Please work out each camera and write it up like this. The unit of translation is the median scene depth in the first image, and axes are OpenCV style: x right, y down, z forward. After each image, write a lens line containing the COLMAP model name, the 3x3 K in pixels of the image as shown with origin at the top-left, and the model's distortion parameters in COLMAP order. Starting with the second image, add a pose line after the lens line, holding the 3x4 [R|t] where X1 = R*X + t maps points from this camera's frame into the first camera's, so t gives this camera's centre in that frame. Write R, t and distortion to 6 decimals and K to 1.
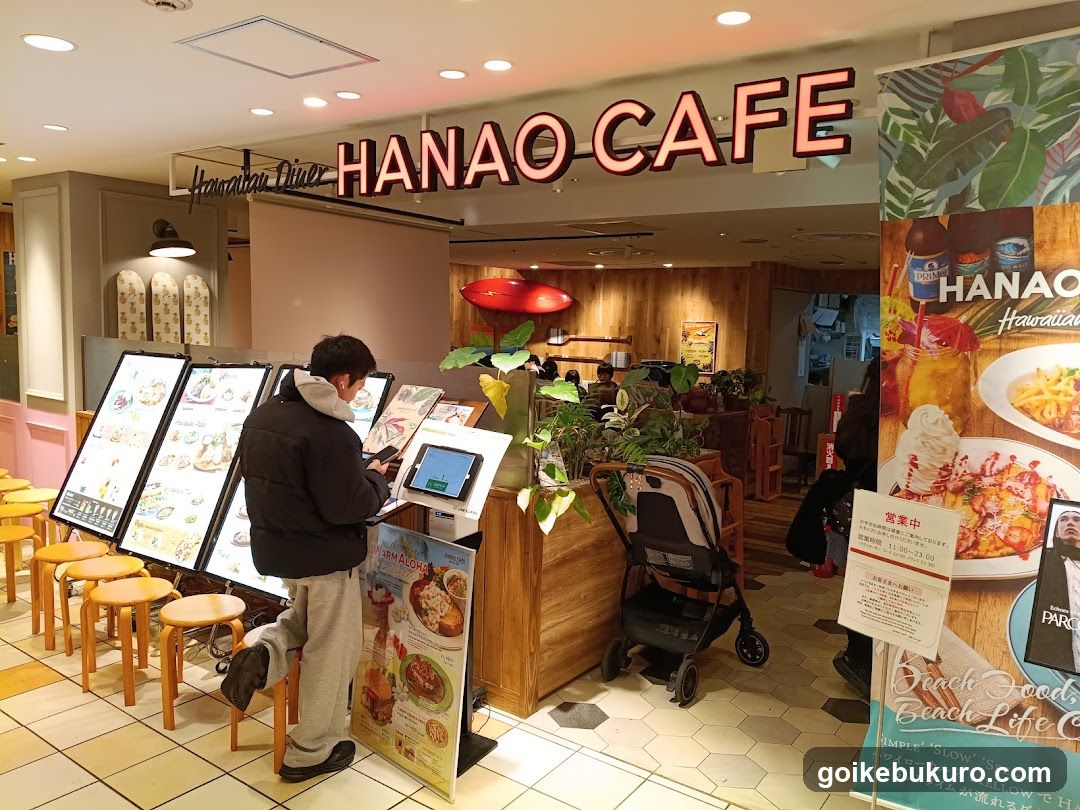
lens RADIAL K [[814.5, 0, 541.1], [0, 814.5, 410.3], [0, 0, 1]] dist [0.011960, -0.002010]
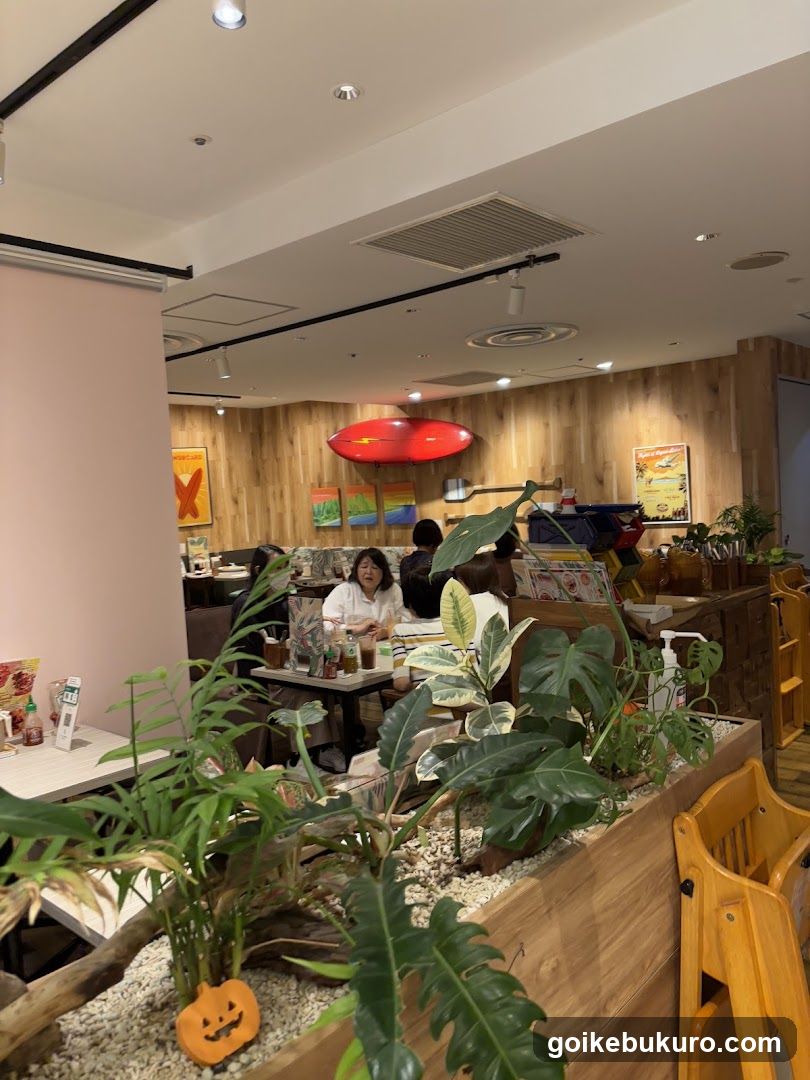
lens RADIAL K [[814.5, 0, 399.8], [0, 814.5, 539.2], [0, 0, 1]] dist [0.011960, -0.002010]
pose [[0.990126, -0.078985, -0.115806, 0.052188], [0.072618, 0.995660, -0.058207, -0.009703], [0.119901, 0.049222, 0.991565, 0.303902]]
